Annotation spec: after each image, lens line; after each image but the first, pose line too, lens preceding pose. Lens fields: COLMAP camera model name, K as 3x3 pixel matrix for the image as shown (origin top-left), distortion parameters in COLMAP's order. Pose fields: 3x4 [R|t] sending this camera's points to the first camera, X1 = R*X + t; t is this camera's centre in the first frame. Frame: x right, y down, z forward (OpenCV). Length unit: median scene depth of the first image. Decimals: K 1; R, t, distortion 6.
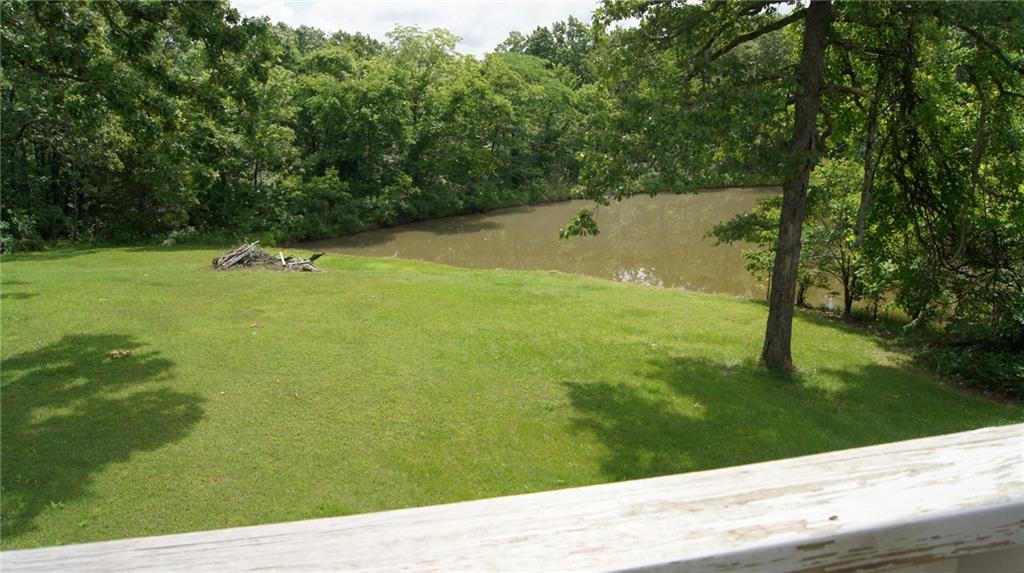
lens RADIAL K [[811.5, 0, 511.0], [0, 811.5, 289.3], [0, 0, 1]] dist [-0.070919, 0.008779]
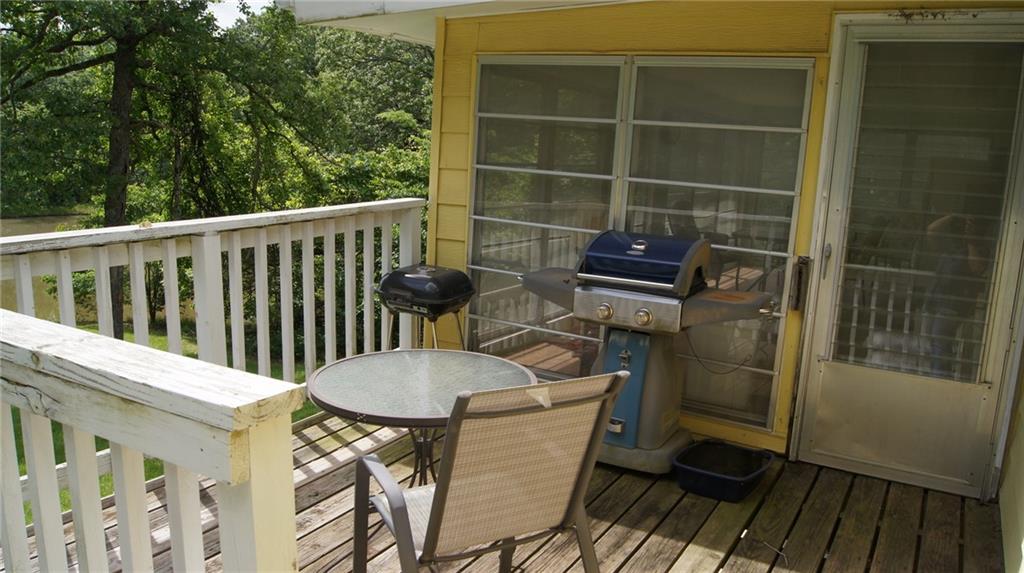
lens RADIAL K [[811.5, 0, 512.9], [0, 811.5, 287.0], [0, 0, 1]] dist [-0.070919, 0.008779]
pose [[0.645220, -0.083011, 0.759473, -0.149886], [0.114458, 0.993363, 0.011336, 0.038880], [-0.755374, 0.079614, 0.650440, -0.161354]]
